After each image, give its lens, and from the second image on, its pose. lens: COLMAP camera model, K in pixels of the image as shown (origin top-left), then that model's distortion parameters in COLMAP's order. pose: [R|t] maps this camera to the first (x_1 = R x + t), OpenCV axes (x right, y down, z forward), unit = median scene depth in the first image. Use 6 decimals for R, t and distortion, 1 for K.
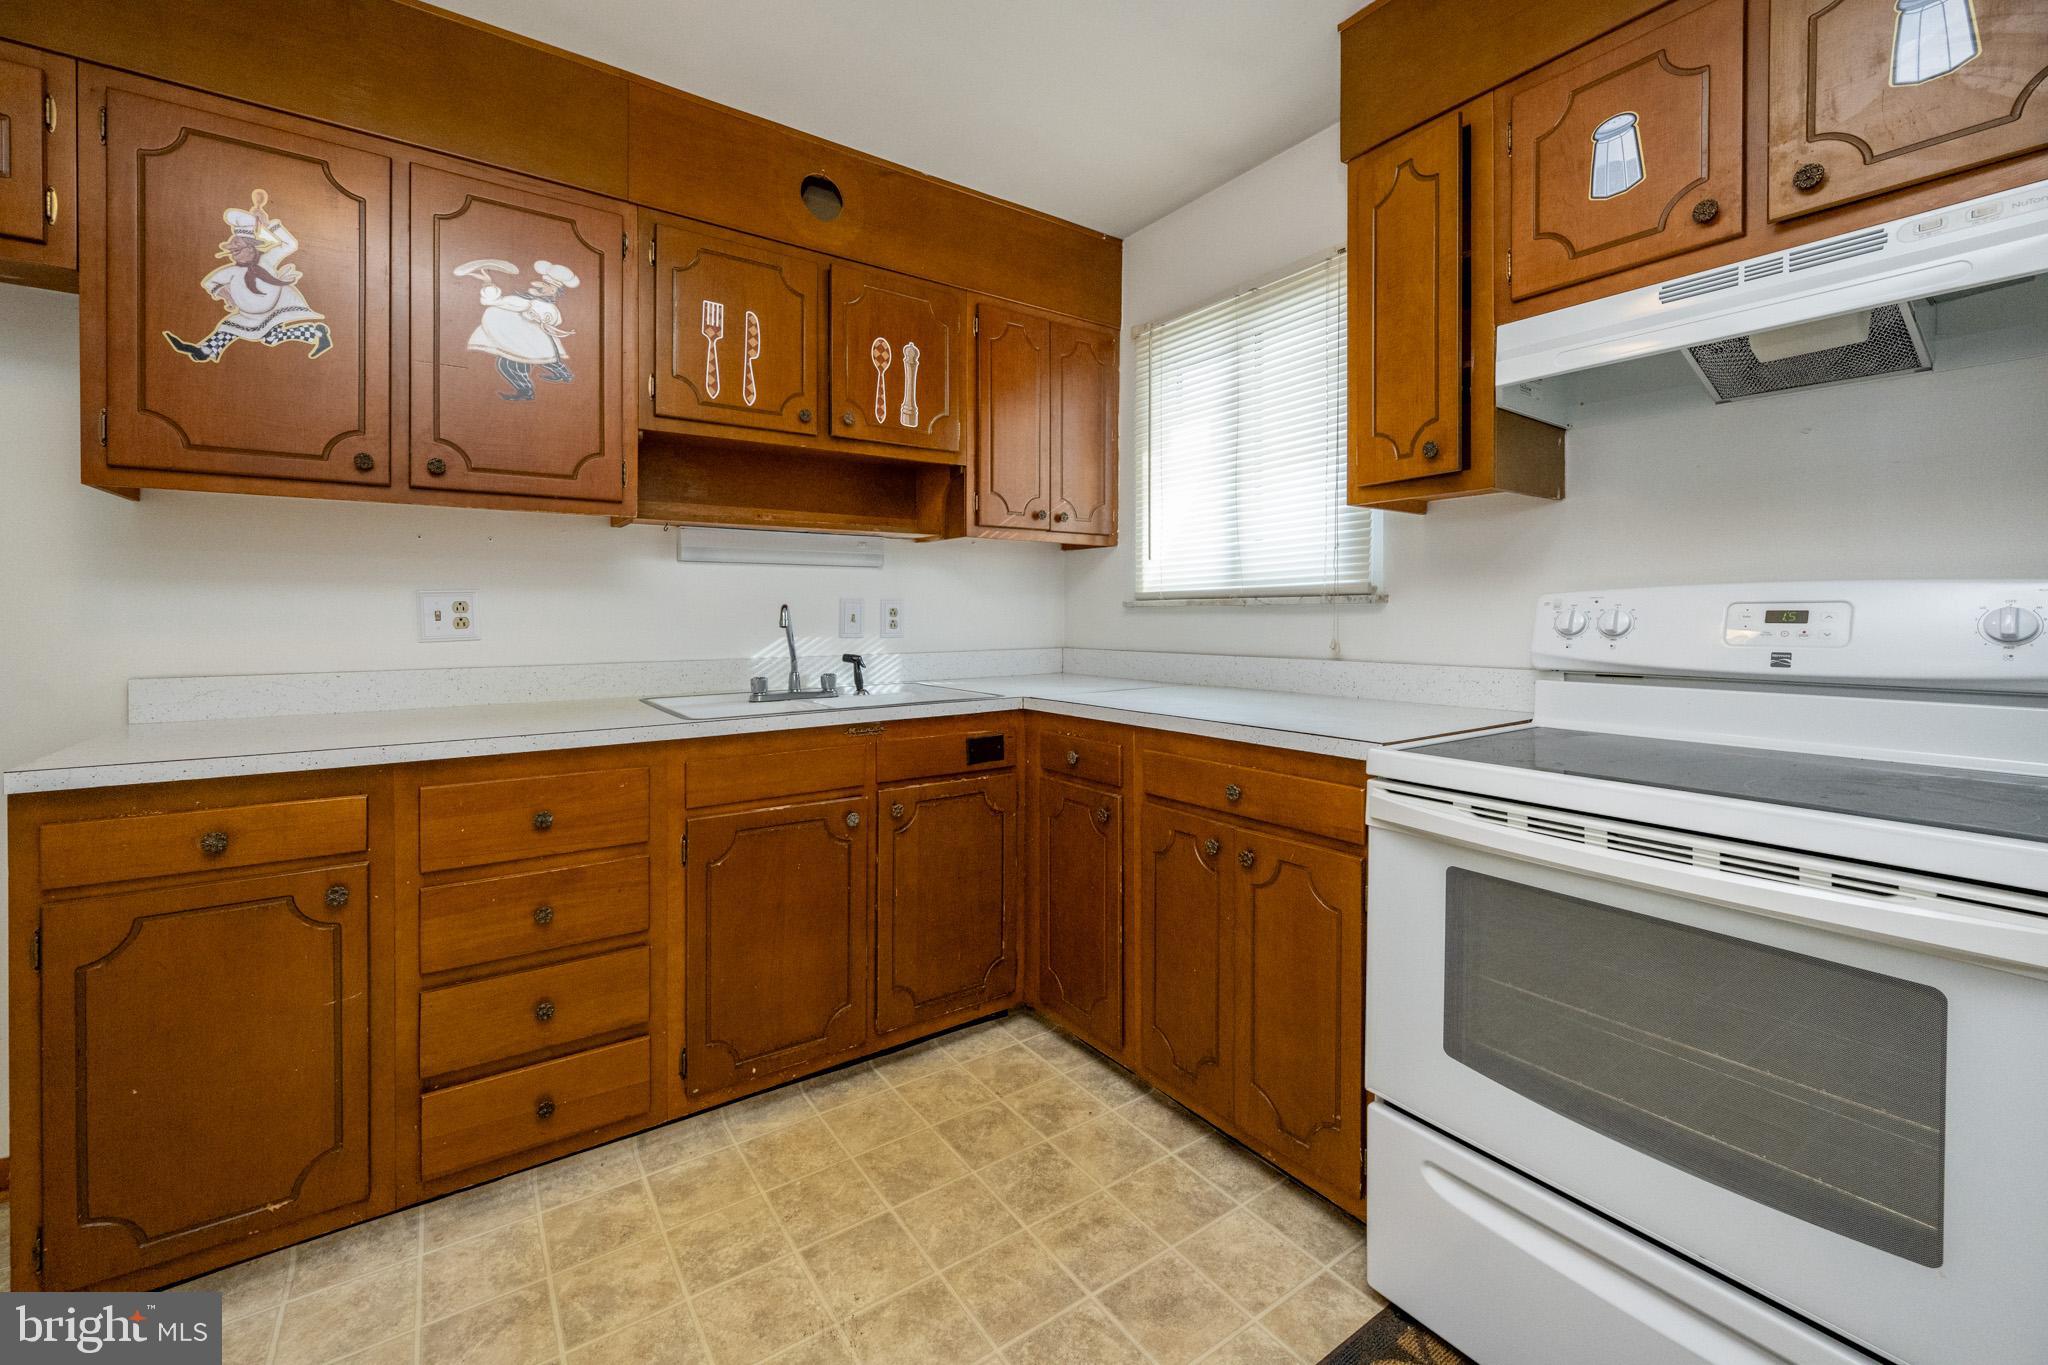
lens RADIAL K [[833.7, 0, 989.2], [0, 833.7, 622.3], [0, 0, 1]] dist [-0.002289, 0.000085]
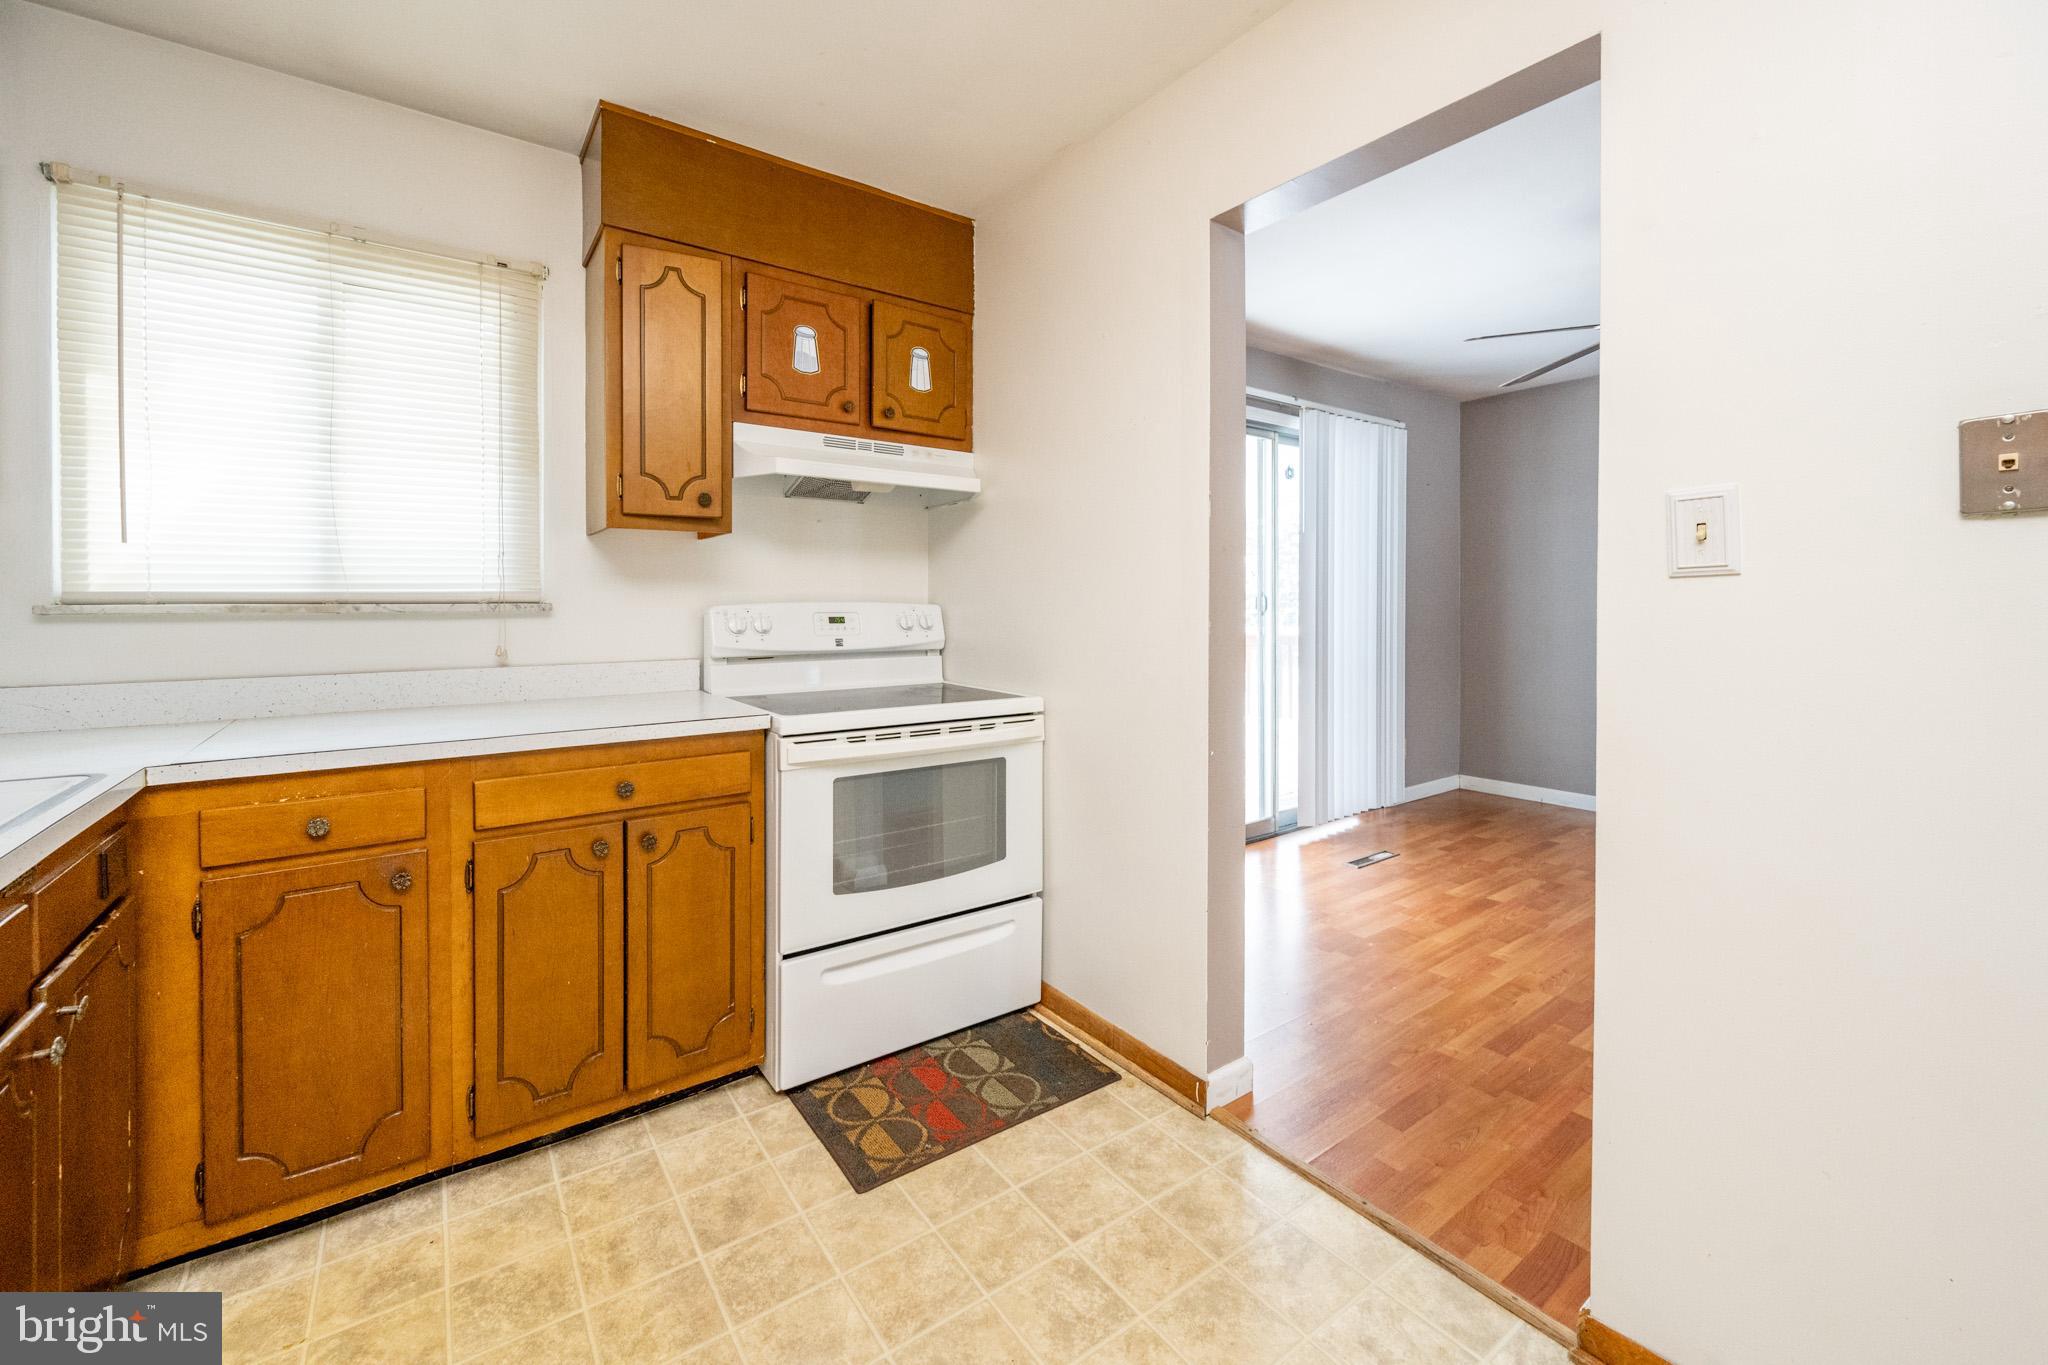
lens RADIAL K [[833.7, 0, 1077.3], [0, 833.7, 608.0], [0, 0, 1]] dist [-0.002289, 0.000085]
pose [[-0.080984, -0.004883, 0.996703, -0.836544], [0.007039, 0.999960, 0.005471, -0.033918], [-0.996691, 0.007459, -0.080946, 0.498460]]
